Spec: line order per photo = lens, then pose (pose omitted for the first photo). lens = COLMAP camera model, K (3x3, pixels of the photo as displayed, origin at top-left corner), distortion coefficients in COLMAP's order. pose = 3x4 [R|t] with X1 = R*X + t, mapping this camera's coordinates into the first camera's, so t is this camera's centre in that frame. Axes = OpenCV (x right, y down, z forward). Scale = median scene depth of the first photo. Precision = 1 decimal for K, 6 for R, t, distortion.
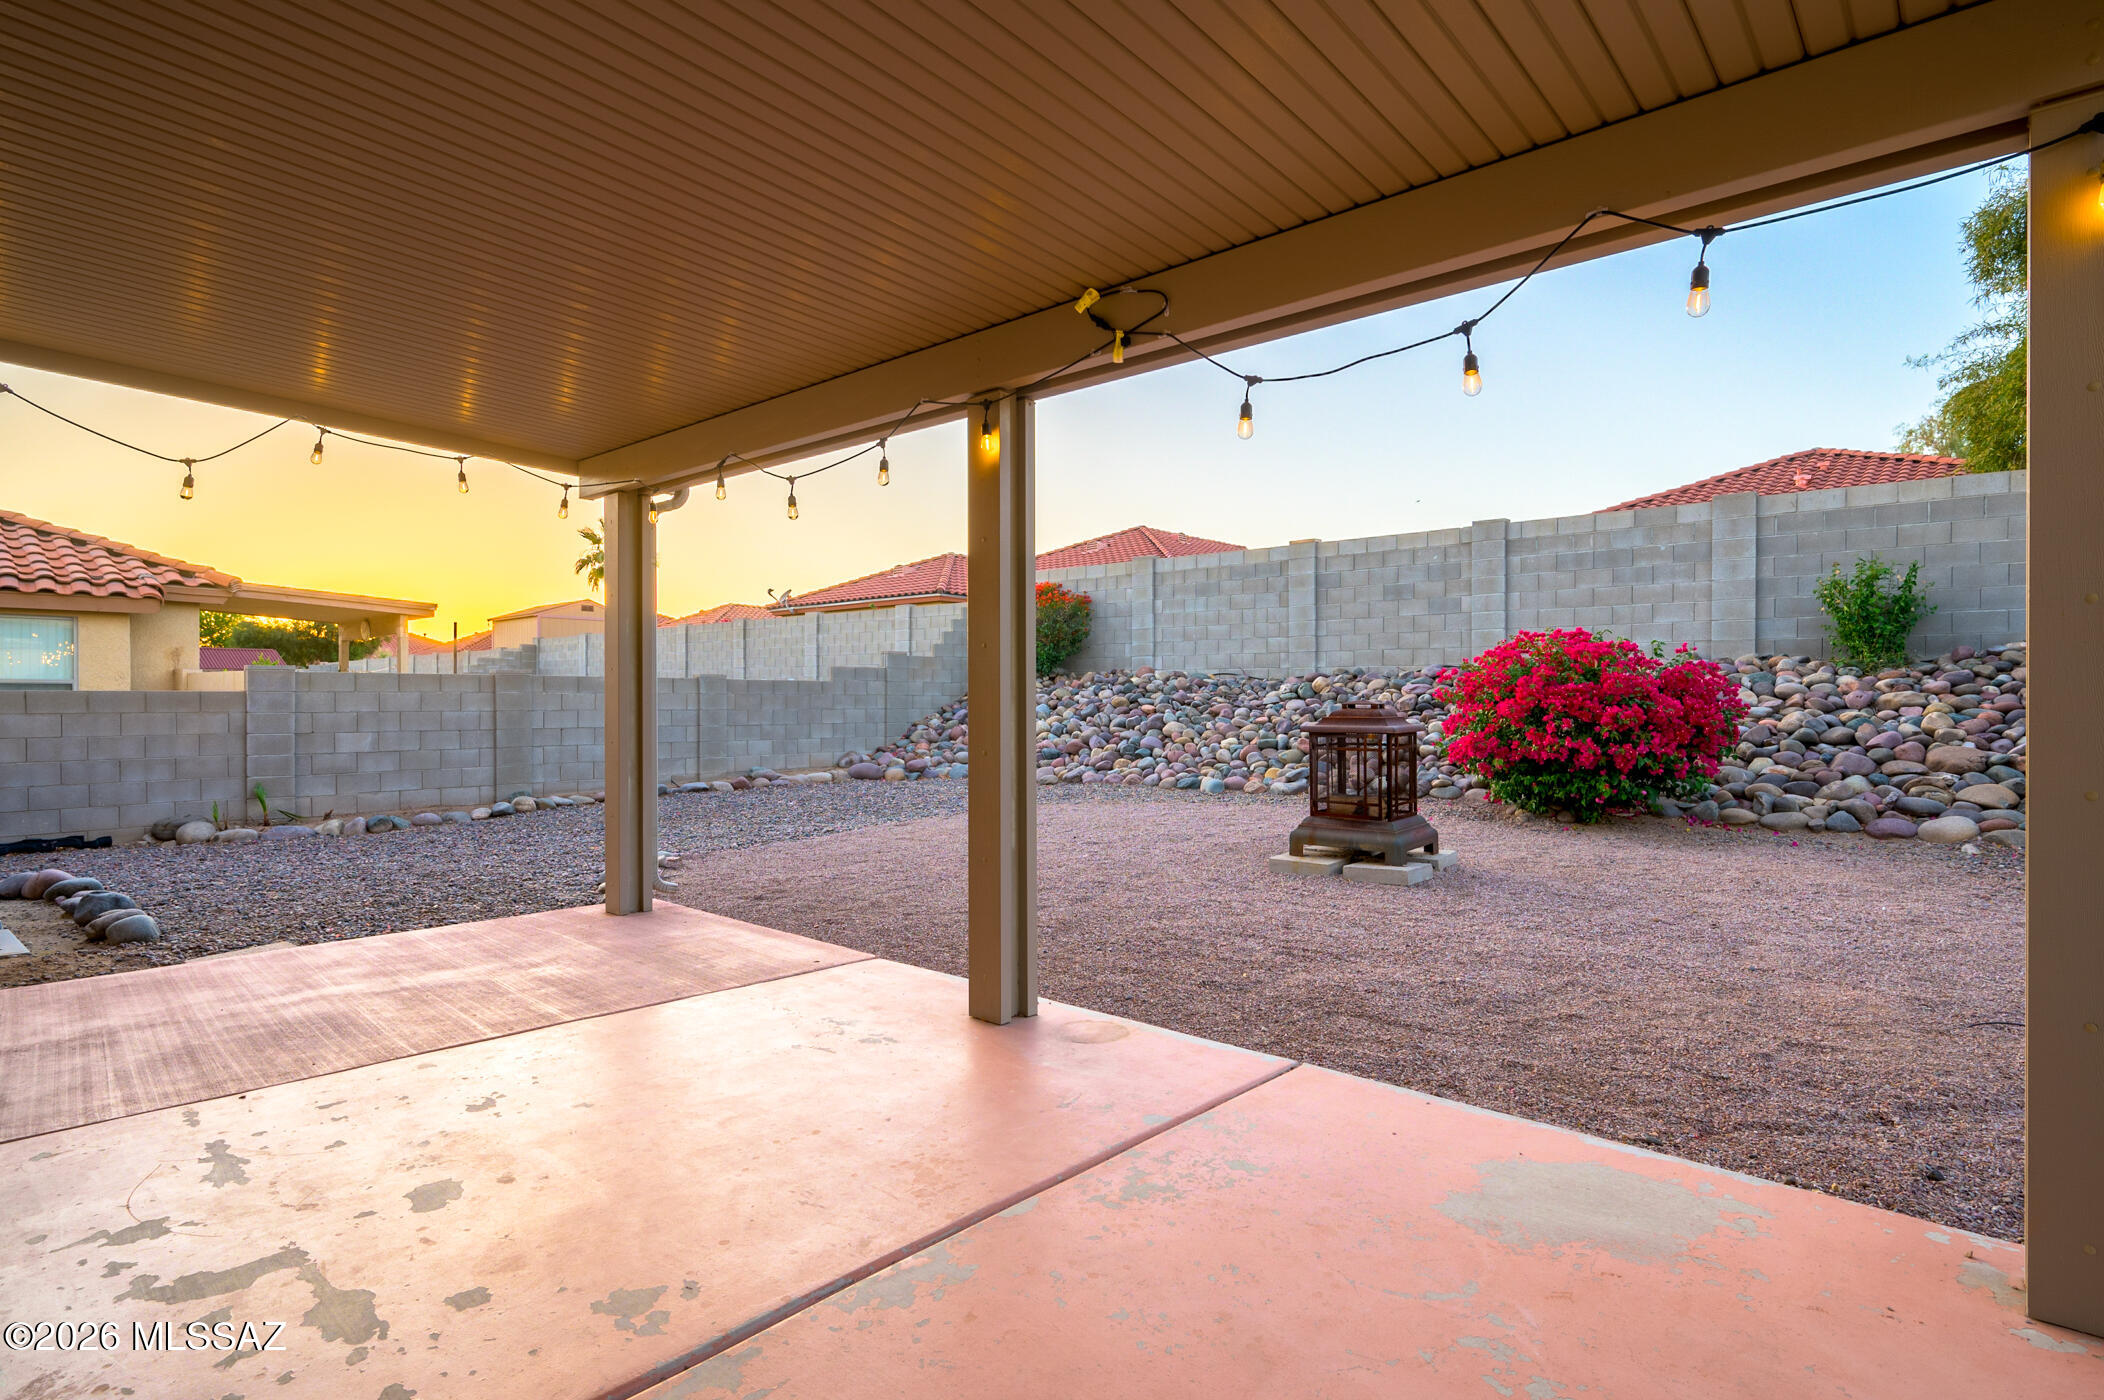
lens RADIAL K [[1057.0, 0, 1058.1], [0, 1057.0, 696.6], [0, 0, 1]] dist [-0.005065, -0.000182]
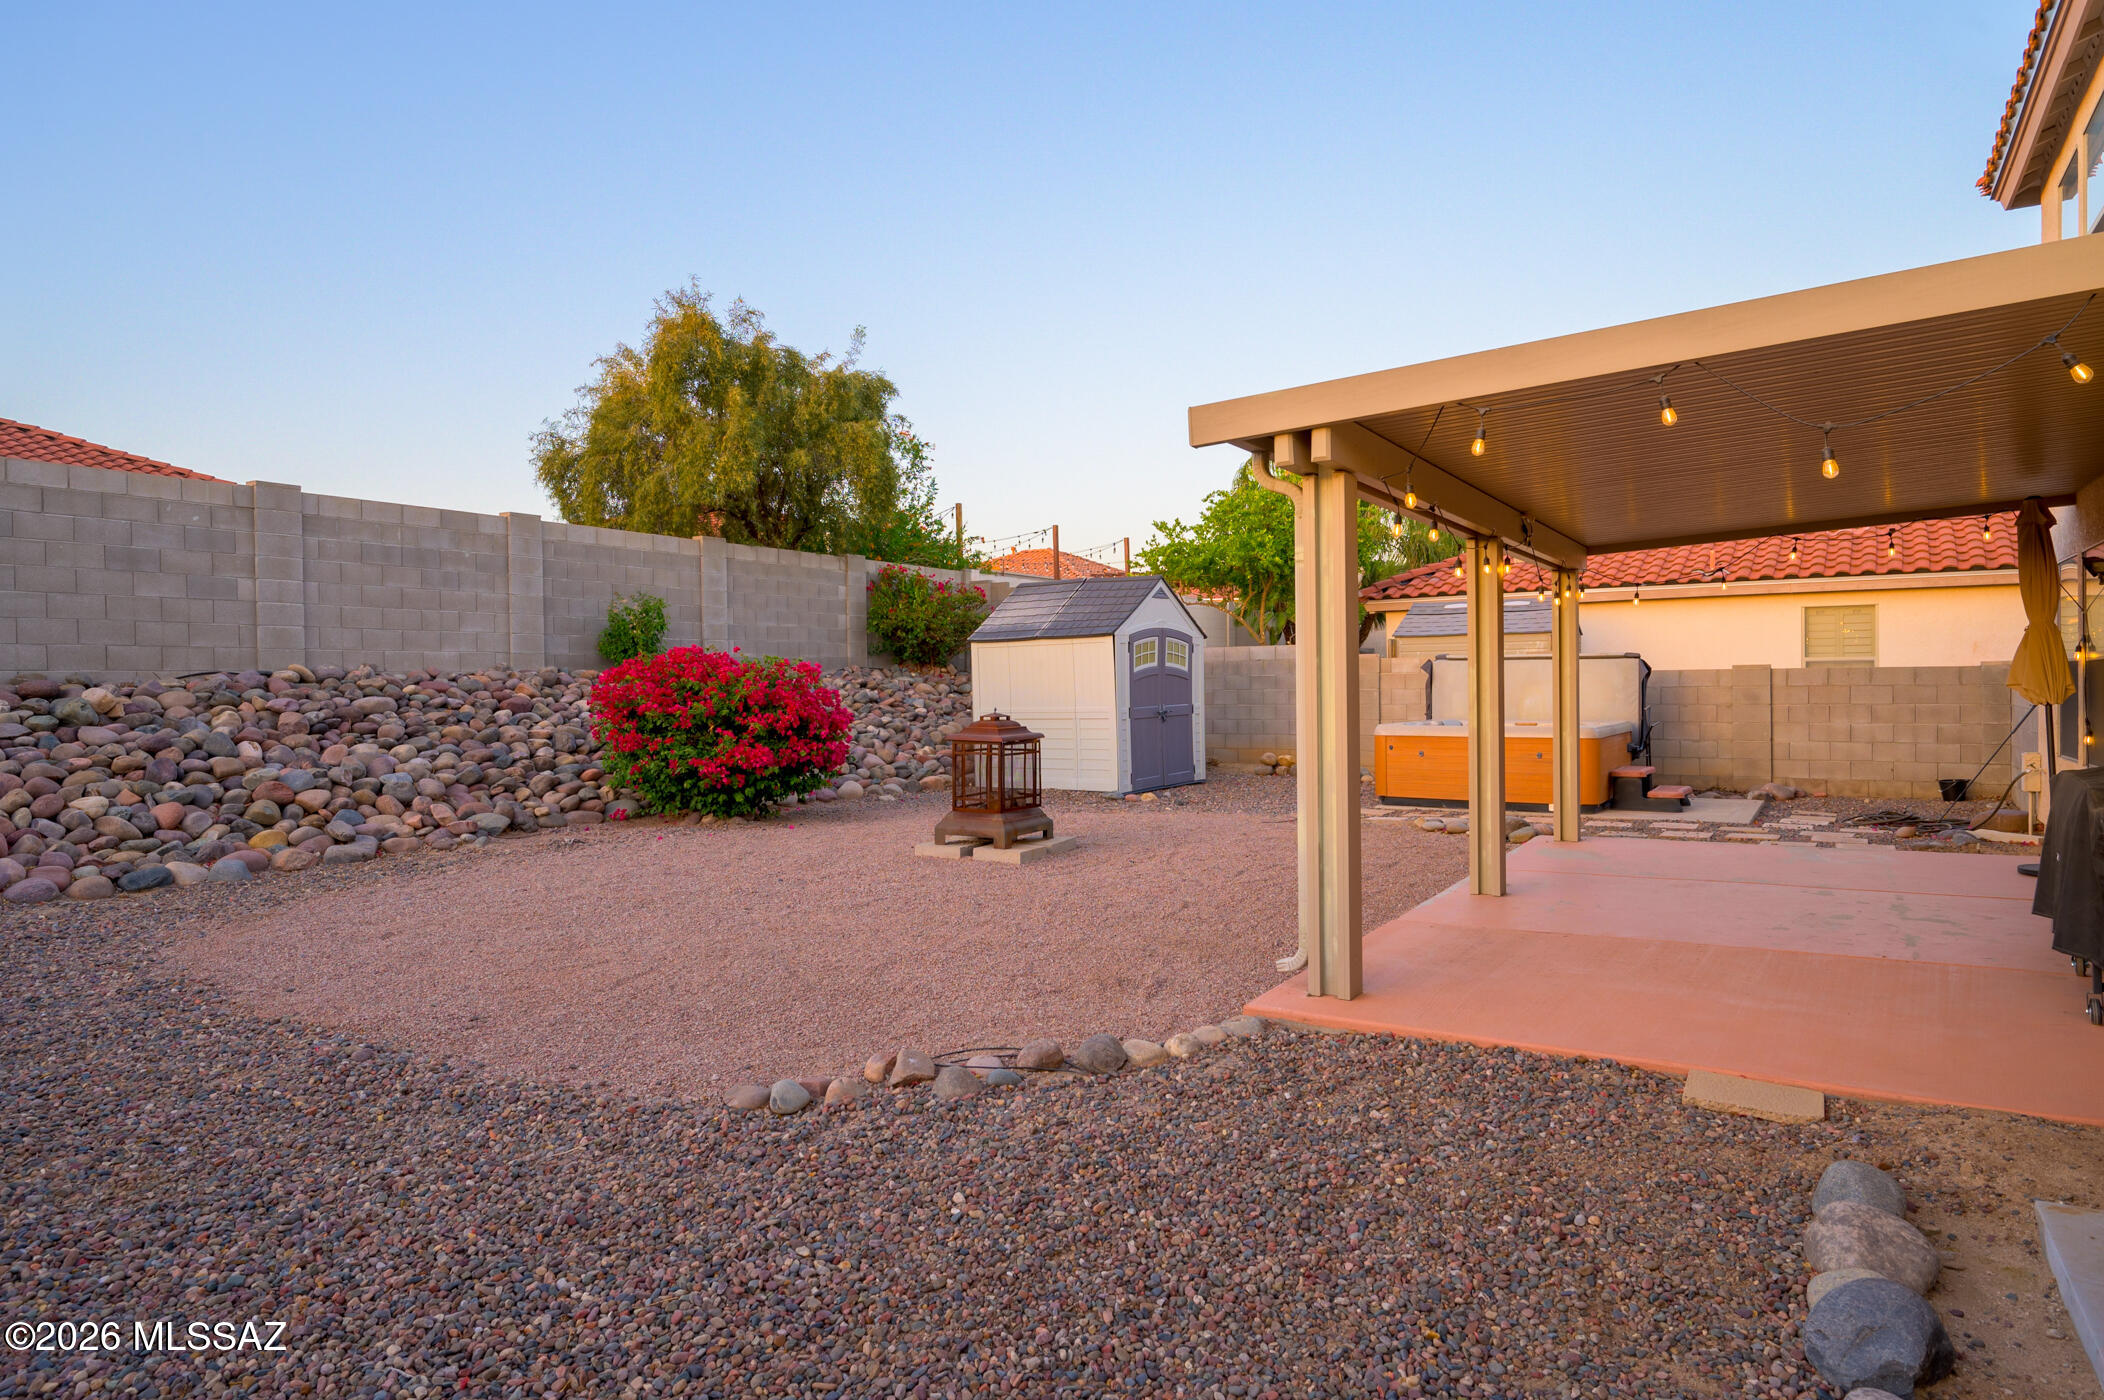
lens RADIAL K [[1239.0, 0, 1058.3], [0, 1239.0, 704.5], [0, 0, 1]] dist [0.005335, -0.000063]
pose [[-0.146002, -0.012770, 0.989202, -0.559904], [0.013461, 0.999798, 0.014893, -0.011266], [-0.989193, 0.015490, -0.145801, 0.553269]]
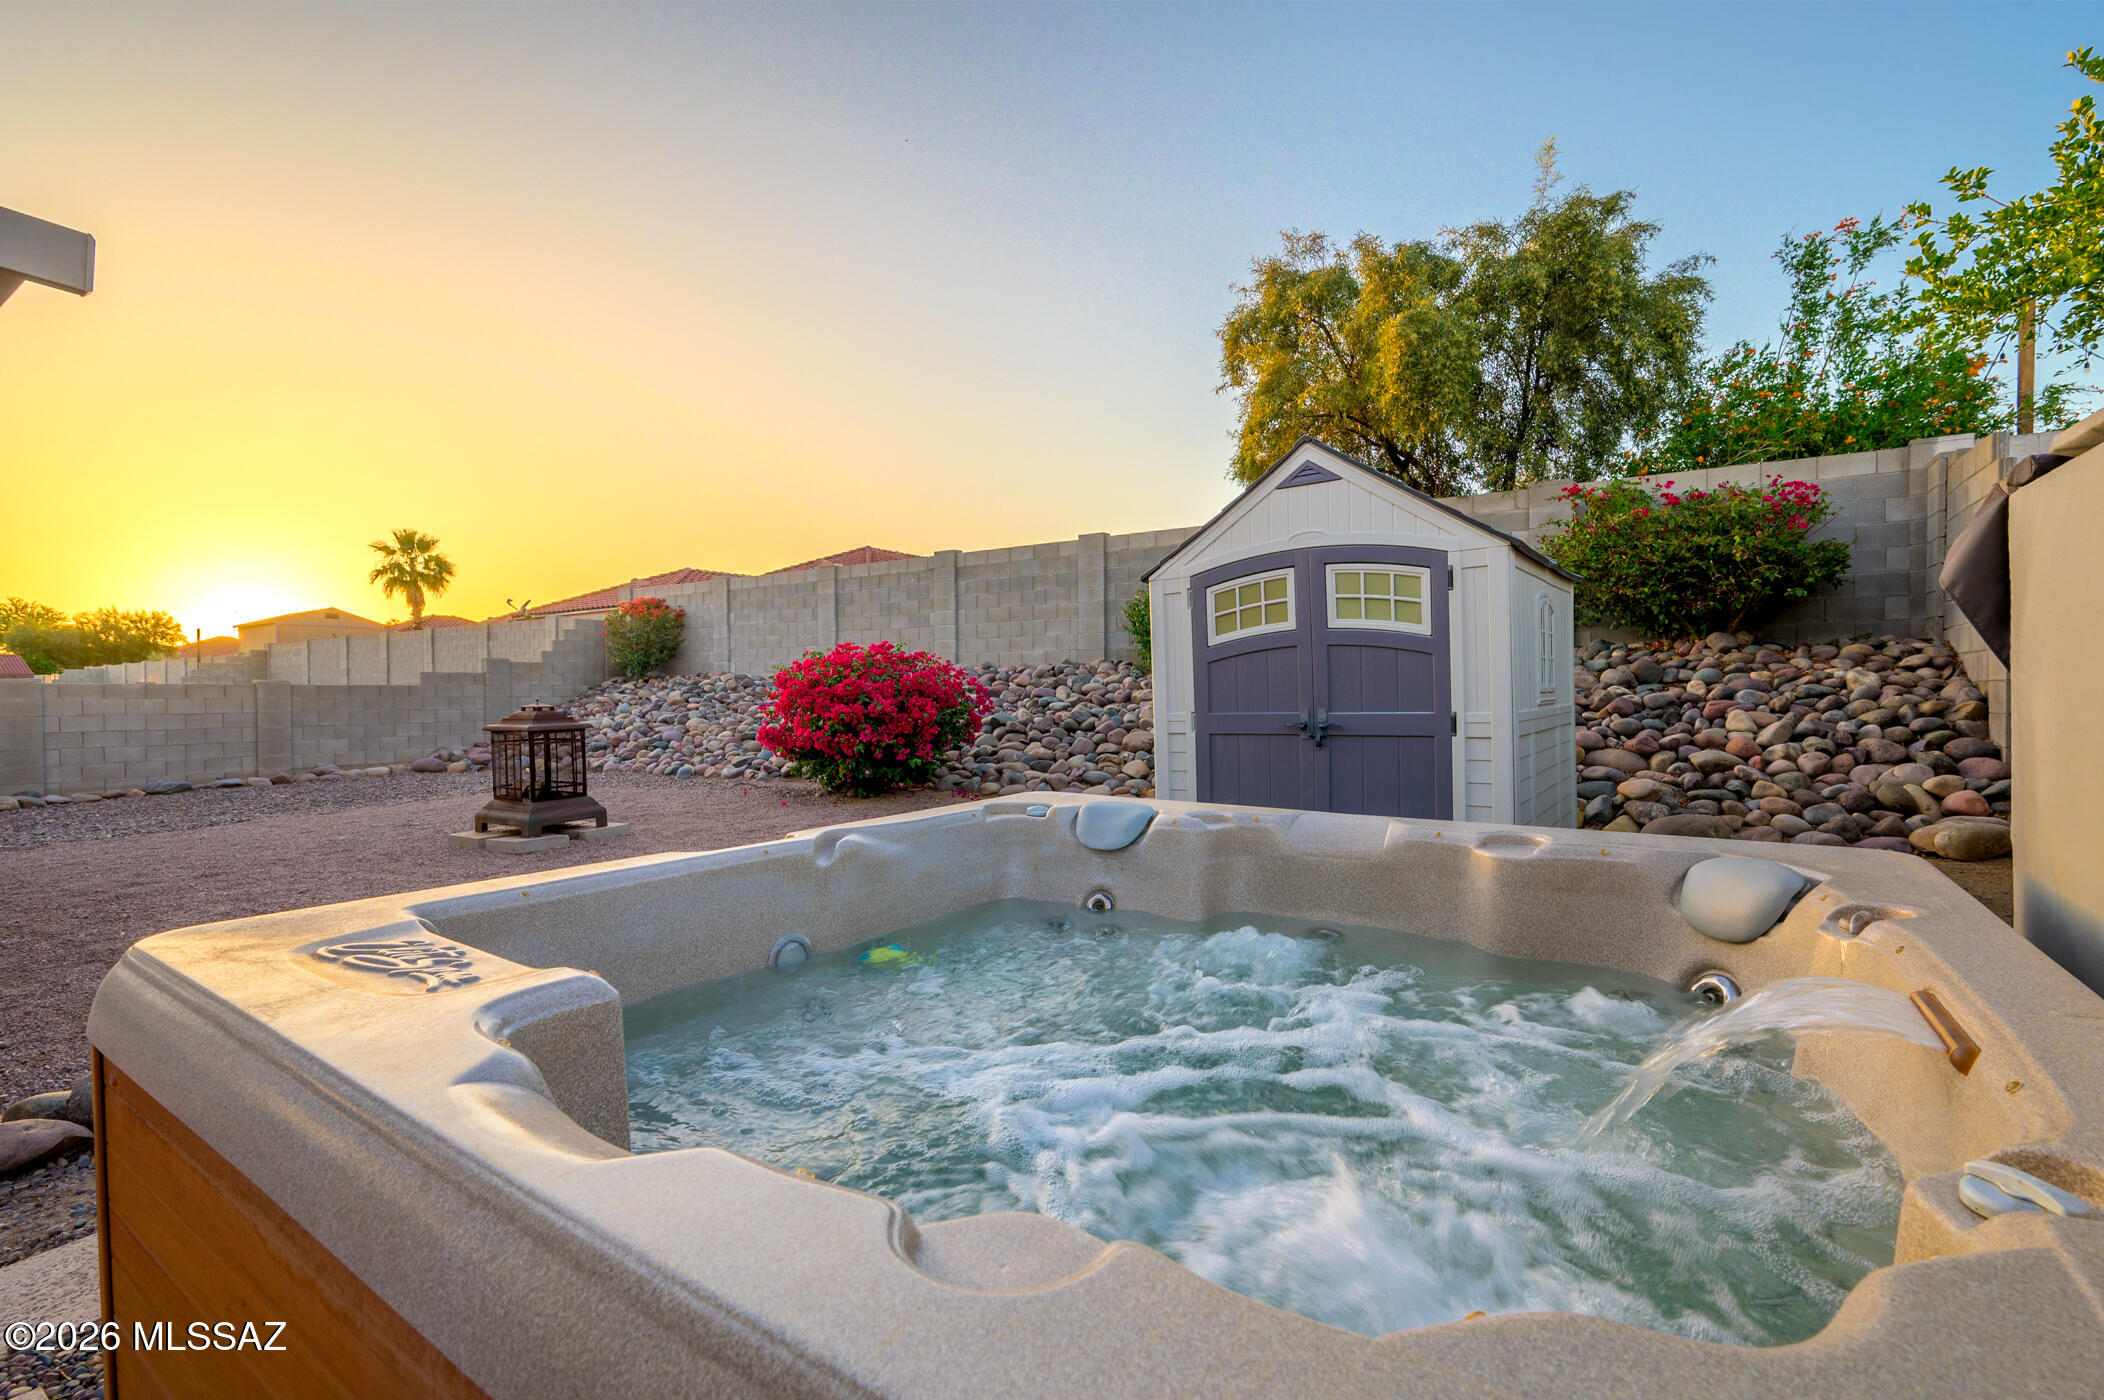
lens RADIAL K [[906.9, 0, 1054.6], [0, 906.9, 699.1], [0, 0, 1]] dist [-0.000028, -0.000148]
pose [[0.988213, -0.010424, 0.152733, 0.360312], [0.009169, 0.999918, 0.008918, -0.002590], [-0.152813, -0.007412, 0.988227, -0.064484]]
